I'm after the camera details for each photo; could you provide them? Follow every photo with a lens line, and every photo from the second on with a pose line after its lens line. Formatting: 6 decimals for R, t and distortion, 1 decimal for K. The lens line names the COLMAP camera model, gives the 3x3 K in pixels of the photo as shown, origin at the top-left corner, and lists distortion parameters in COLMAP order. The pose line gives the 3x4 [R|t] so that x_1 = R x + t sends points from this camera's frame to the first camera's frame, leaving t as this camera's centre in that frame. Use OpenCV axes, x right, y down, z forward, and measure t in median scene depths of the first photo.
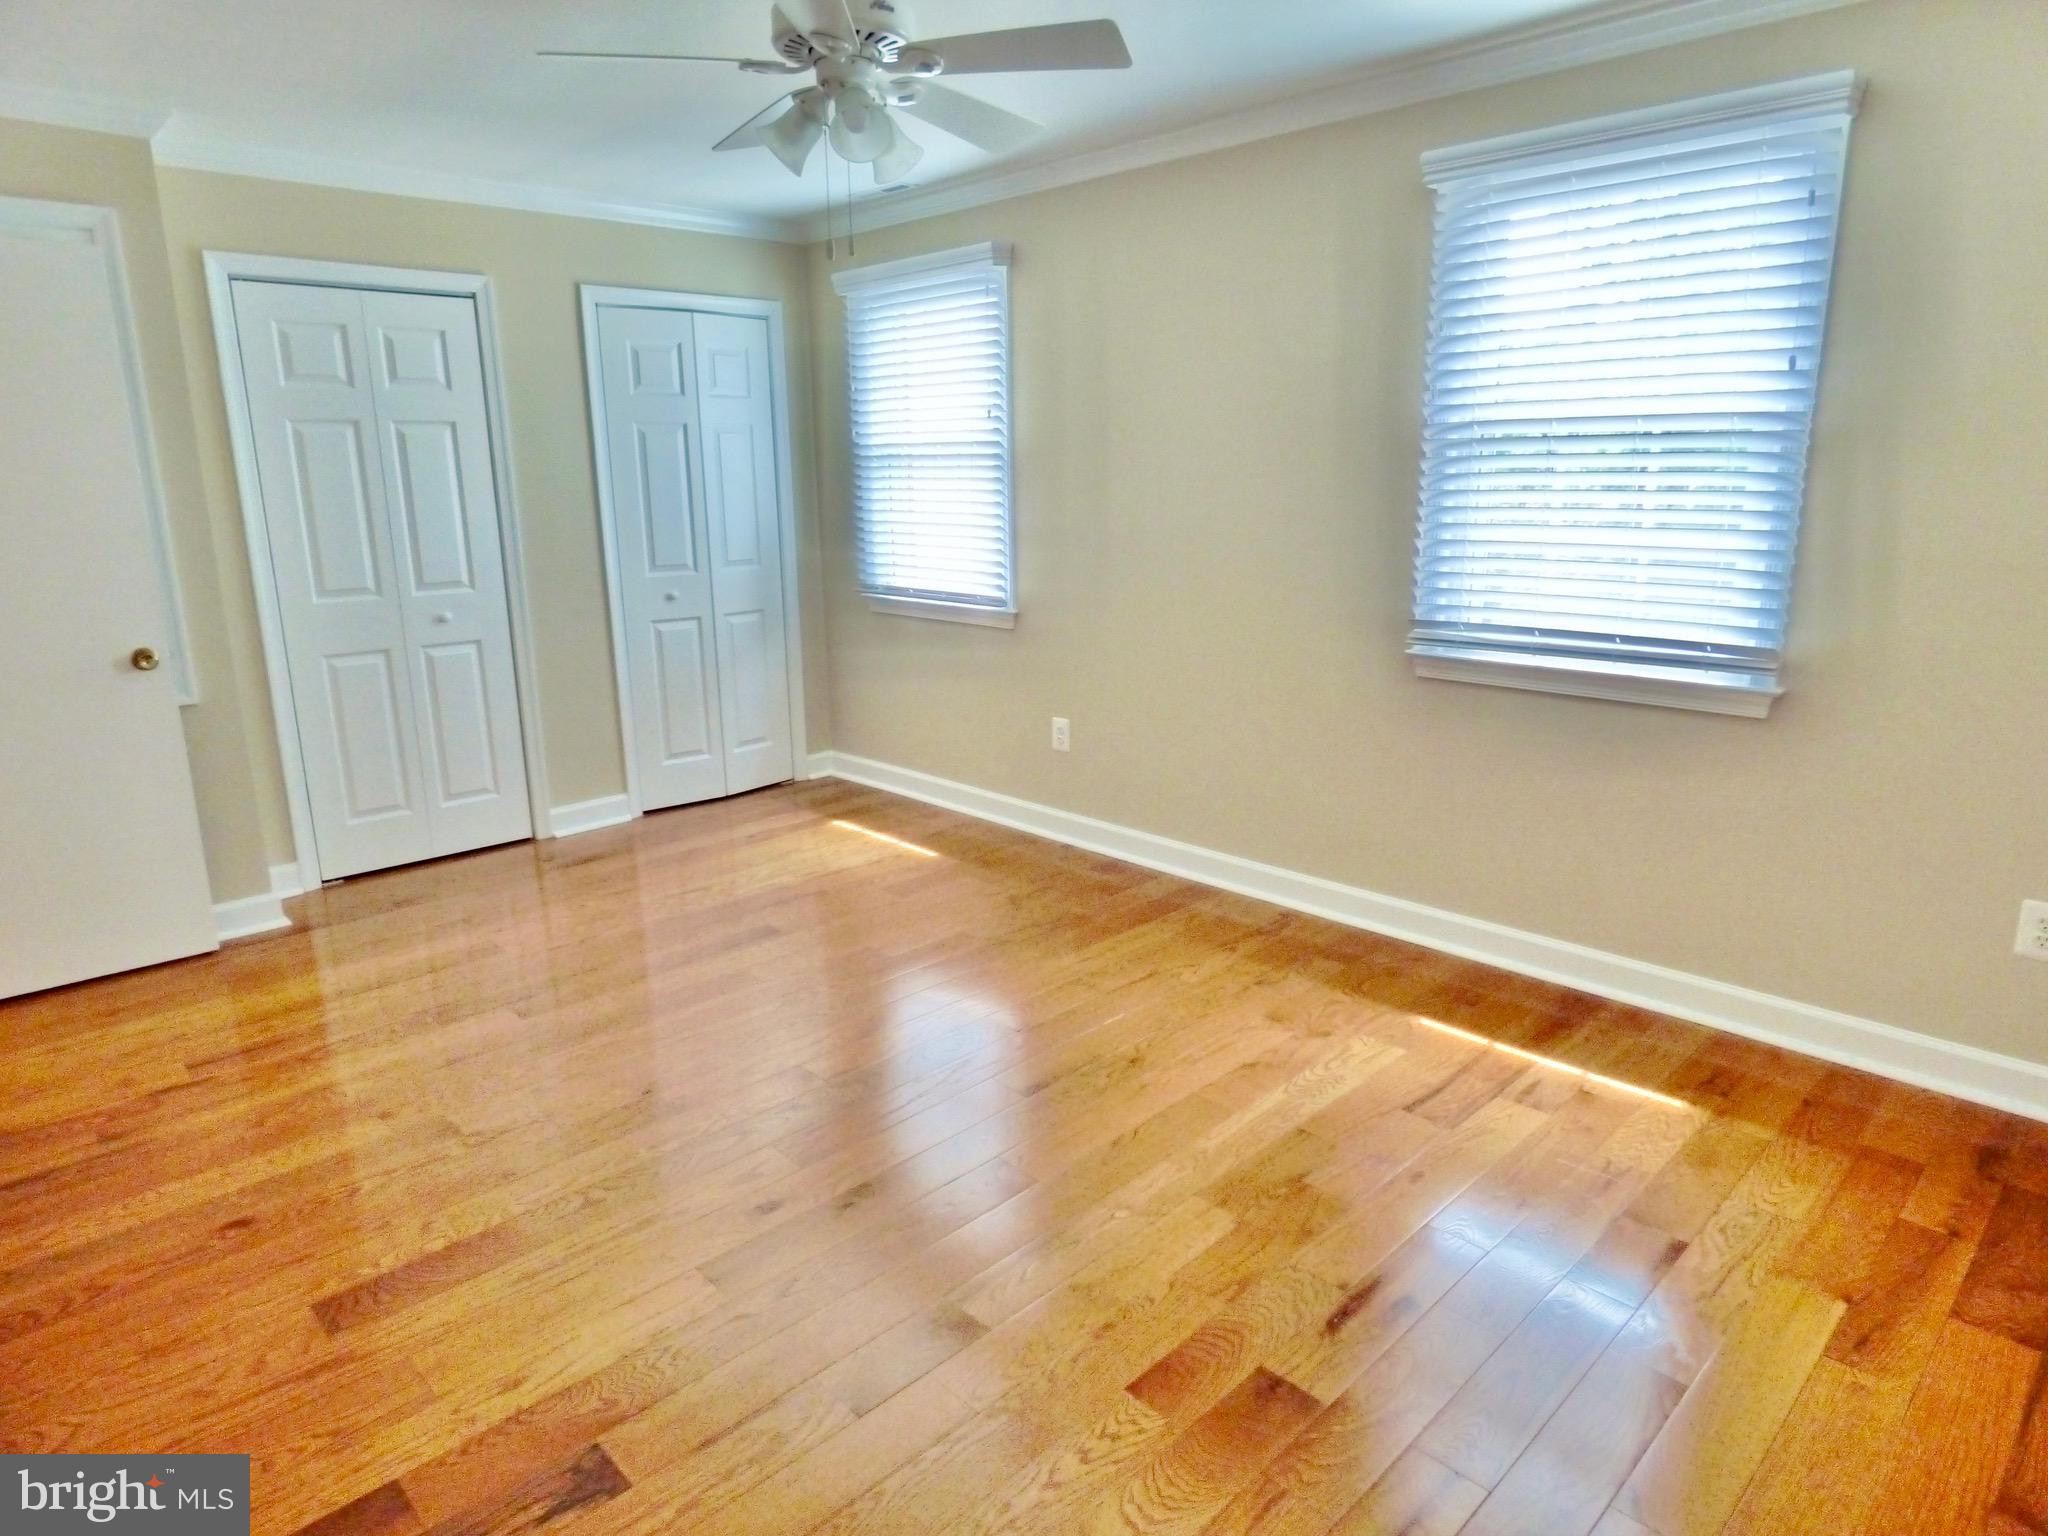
lens RADIAL K [[1220.9, 0, 1024.0], [0, 1220.9, 768.0], [0, 0, 1]] dist [-0.007172, -0.000001]
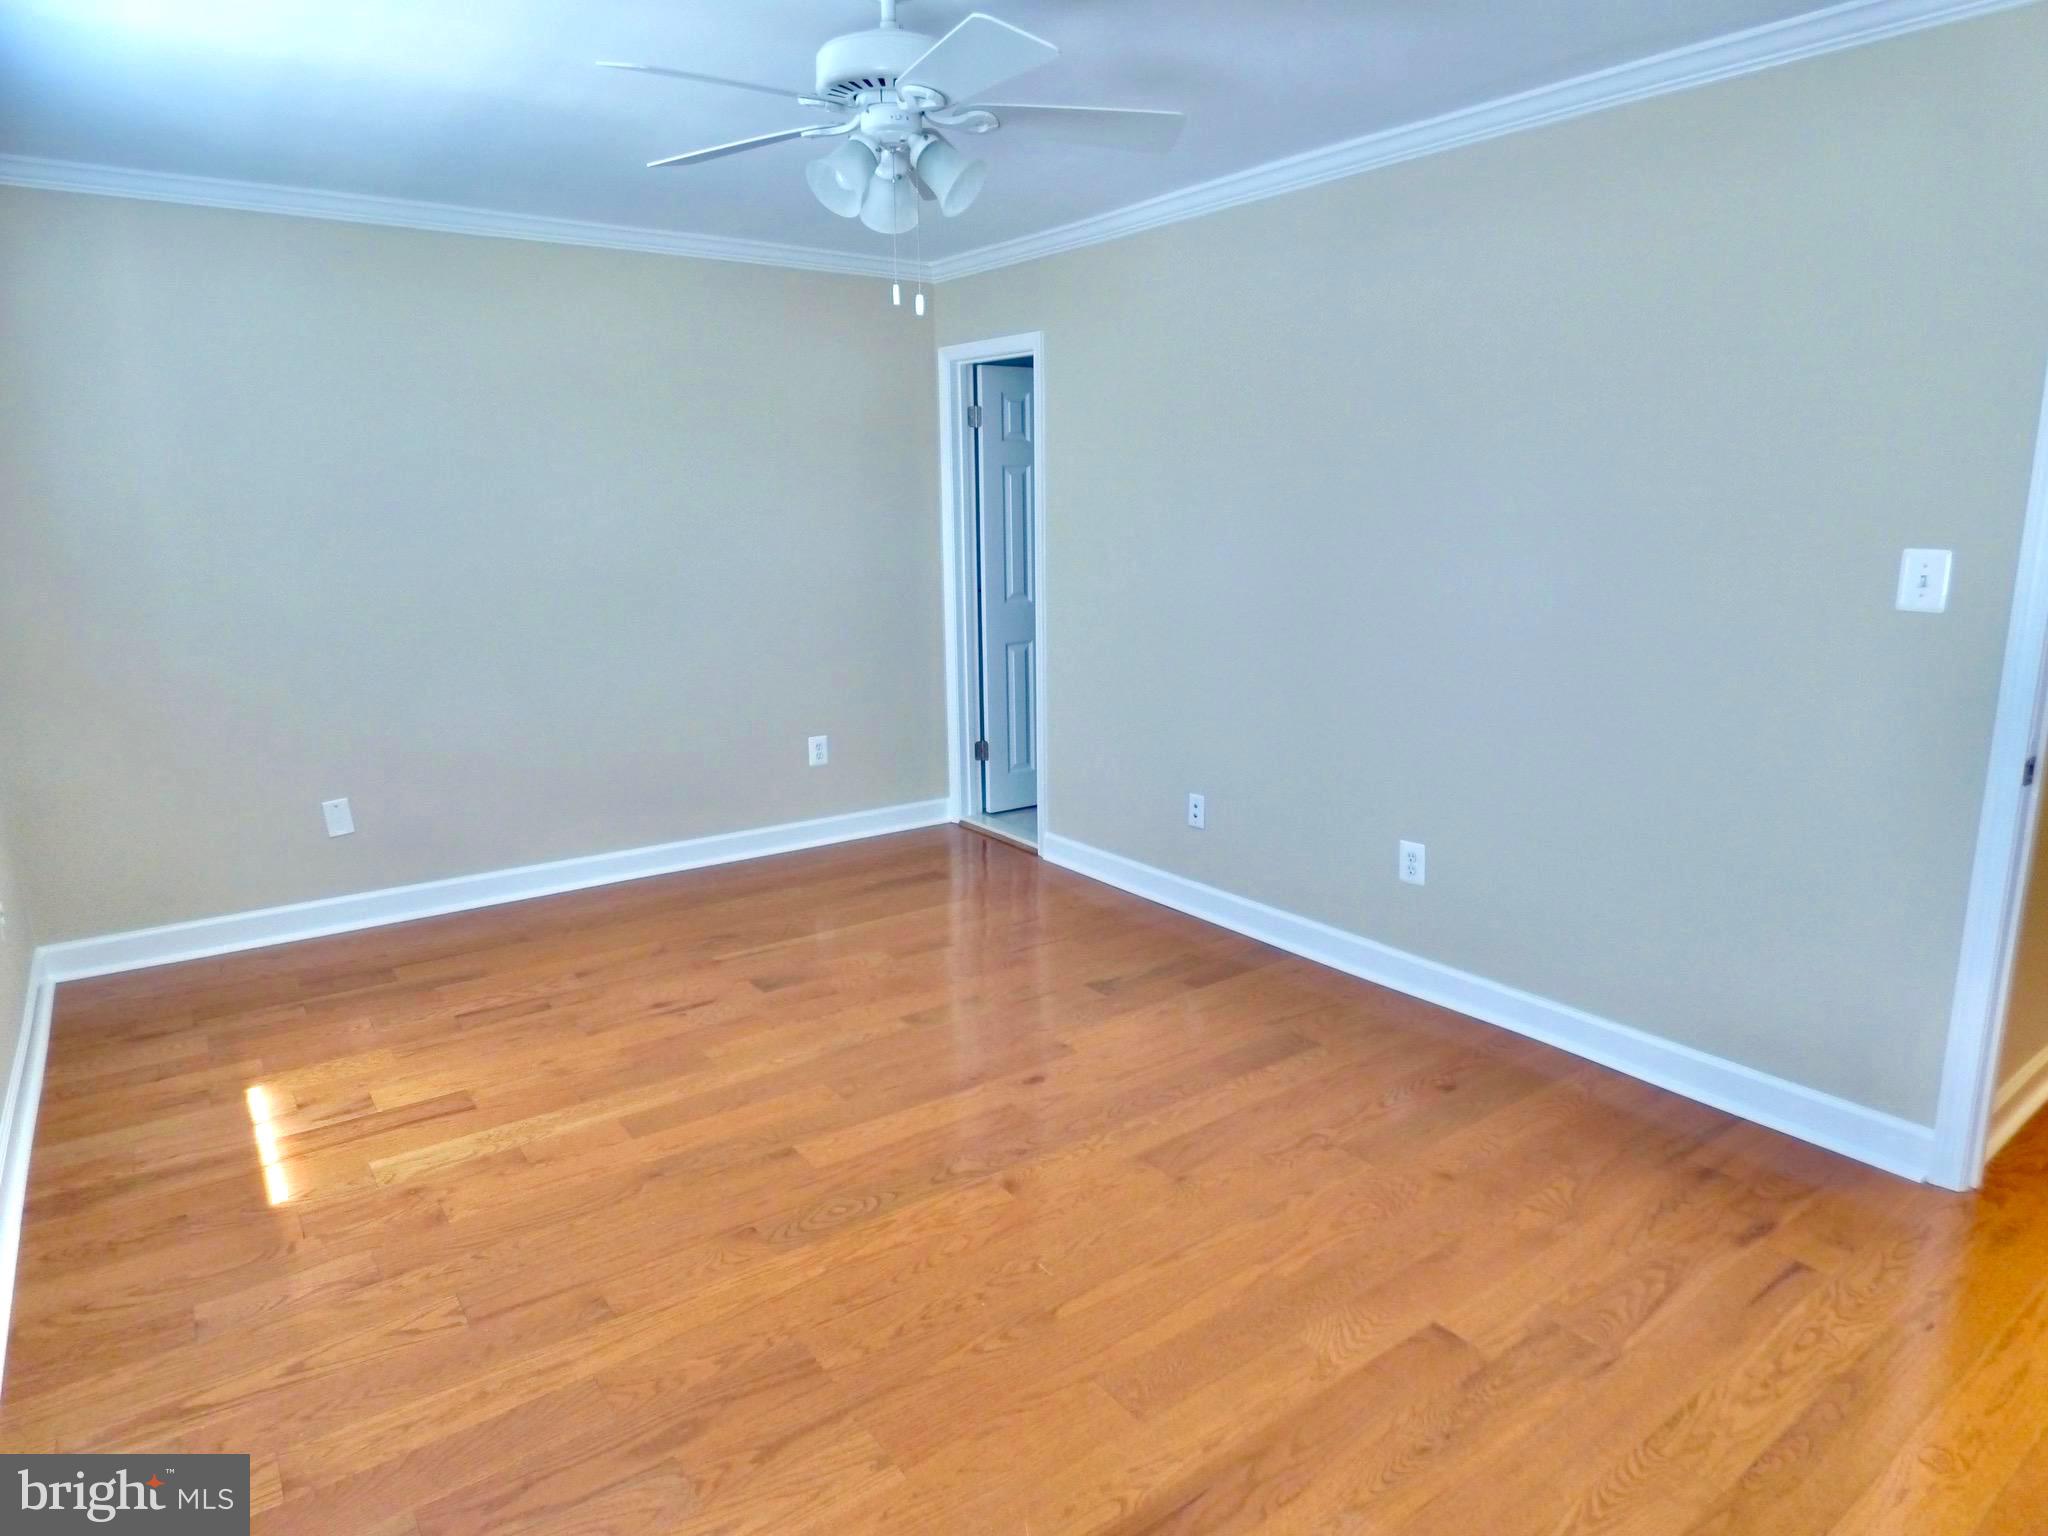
lens RADIAL K [[1220.9, 0, 1024.0], [0, 1220.9, 768.0], [0, 0, 1]] dist [-0.007172, -0.000001]
pose [[-0.991168, -0.003750, 0.132562, -0.328133], [0.055001, 0.897953, 0.436640, -0.452037], [-0.120672, 0.440075, -0.889816, 1.794973]]
